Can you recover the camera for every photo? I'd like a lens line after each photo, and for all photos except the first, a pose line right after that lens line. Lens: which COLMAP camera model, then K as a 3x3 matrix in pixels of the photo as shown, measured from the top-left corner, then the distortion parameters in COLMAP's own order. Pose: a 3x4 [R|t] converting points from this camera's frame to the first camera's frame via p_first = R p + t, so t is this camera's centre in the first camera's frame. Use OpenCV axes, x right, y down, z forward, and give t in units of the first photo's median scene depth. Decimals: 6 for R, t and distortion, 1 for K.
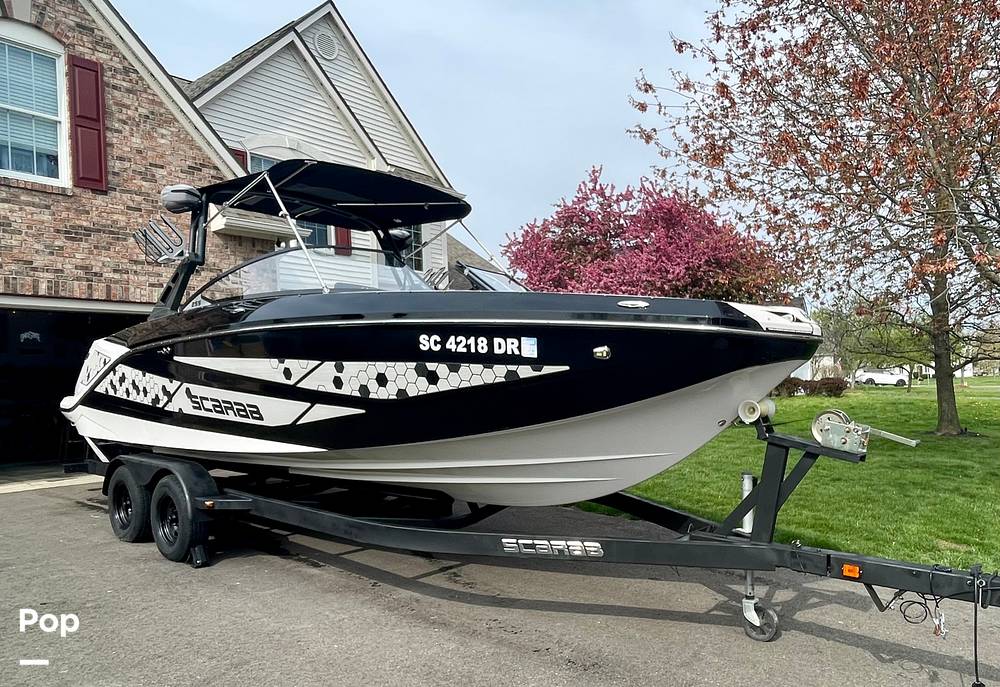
lens RADIAL K [[708.1, 0, 549.3], [0, 708.1, 379.8], [0, 0, 1]] dist [0.036217, -0.022844]
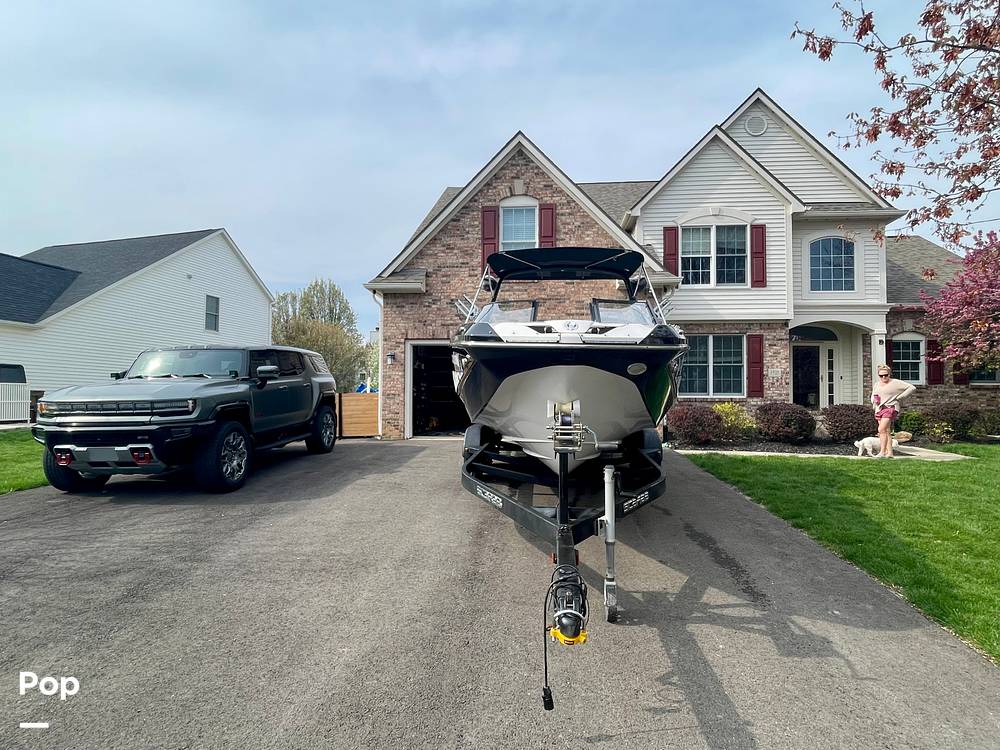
lens RADIAL K [[530.4, 0, 500.8], [0, 530.4, 385.7], [0, 0, 1]] dist [0.003110, -0.002417]
pose [[0.545547, 0.013023, -0.837979, 0.411427], [-0.021010, 0.999778, 0.001859, 0.005547], [0.837817, 0.016592, 0.545699, 0.195199]]
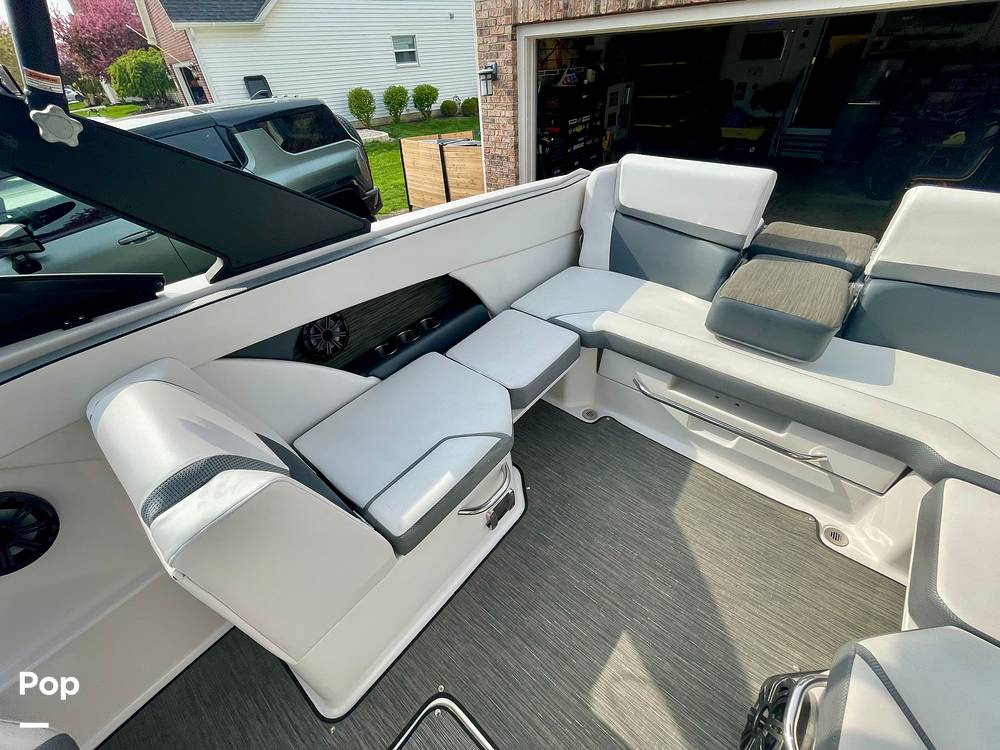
lens RADIAL K [[405.1, 0, 493.0], [0, 405.1, 381.1], [0, 0, 1]] dist [0.000414, -0.000410]
pose [[-0.030353, 0.655051, -0.754974, -0.220527], [0.059324, 0.755172, 0.652837, -0.103813], [0.997777, -0.024973, -0.061782, 0.727929]]
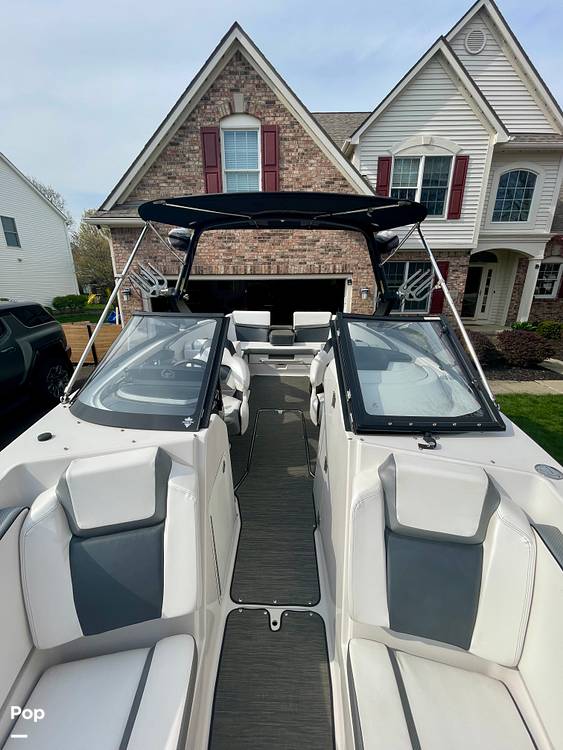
lens RADIAL K [[300.3, 0, 277.6], [0, 300.3, 367.8], [0, 0, 1]] dist [0.003320, 0.000255]
pose [[0.615402, 0.251429, -0.747037, 0.041406], [-0.010379, 0.950262, 0.311278, -0.126670], [0.788145, -0.183808, 0.587403, 0.502884]]
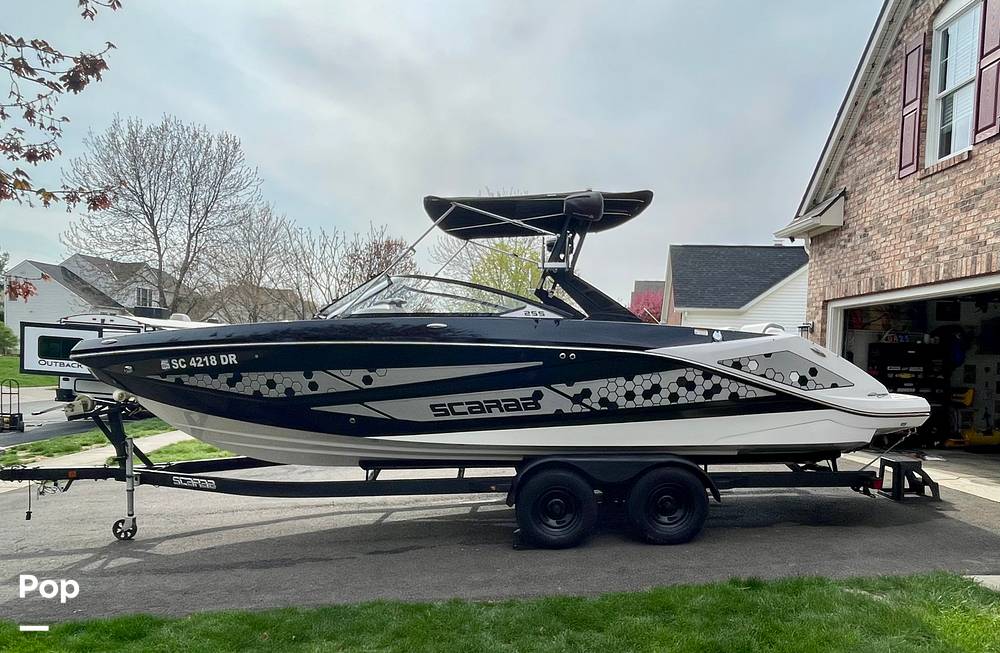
lens RADIAL K [[661.9, 0, 524.1], [0, 661.9, 380.9], [0, 0, 1]] dist [-0.005162, 0.000144]
pose [[-0.756189, 0.036466, -0.653336, 0.270548], [0.000132, 0.998454, 0.055576, -0.033457], [0.654353, 0.041940, -0.755025, 1.263307]]
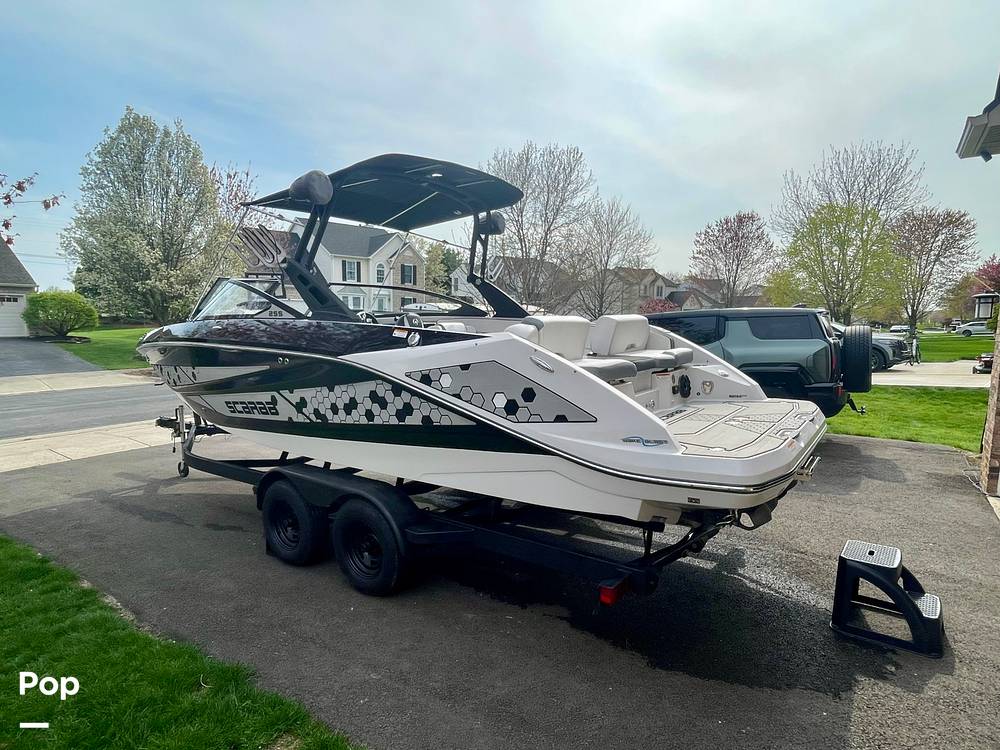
lens RADIAL K [[558.8, 0, 490.3], [0, 558.8, 370.6], [0, 0, 1]] dist [-0.004683, 0.002738]
pose [[-0.999079, 0.027517, -0.032925, -0.299706], [0.024285, 0.995197, 0.094828, -0.054016], [0.035376, 0.093941, -0.994949, 1.304244]]
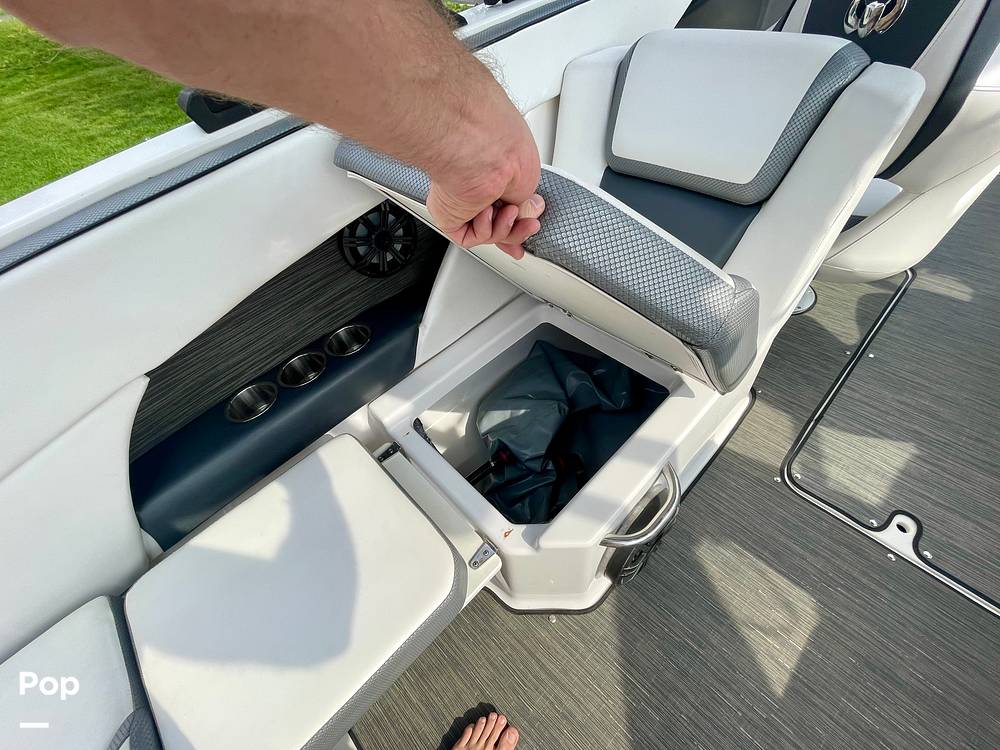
lens RADIAL K [[405.1, 0, 485.3], [0, 405.1, 379.8], [0, 0, 1]] dist [0.000414, -0.000410]
pose [[0.126247, -0.766600, 0.629592, -0.278761], [0.105157, 0.641436, 0.759935, -0.070181], [-0.986409, -0.029734, 0.161593, 0.810998]]
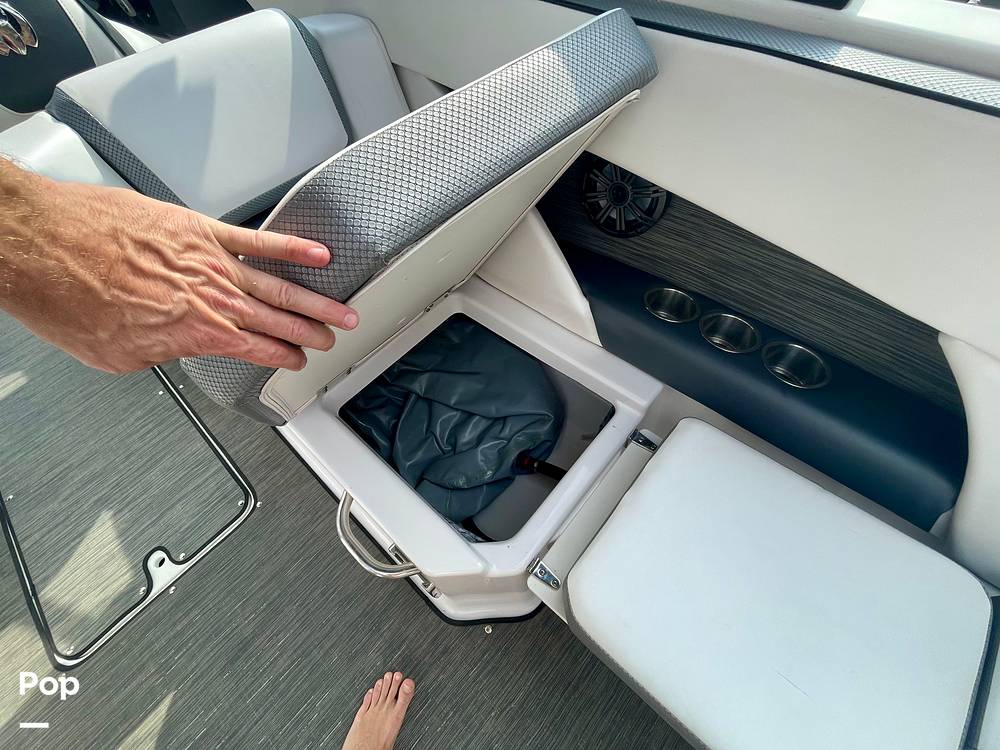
lens RADIAL K [[405.1, 0, 499.3], [0, 405.1, 379.7], [0, 0, 1]] dist [0.000414, -0.000410]
pose [[-0.994607, 0.016151, 0.102450, -0.336566], [0.094451, 0.549126, 0.830385, -0.068065], [-0.042846, 0.835584, -0.547690, 0.734297]]
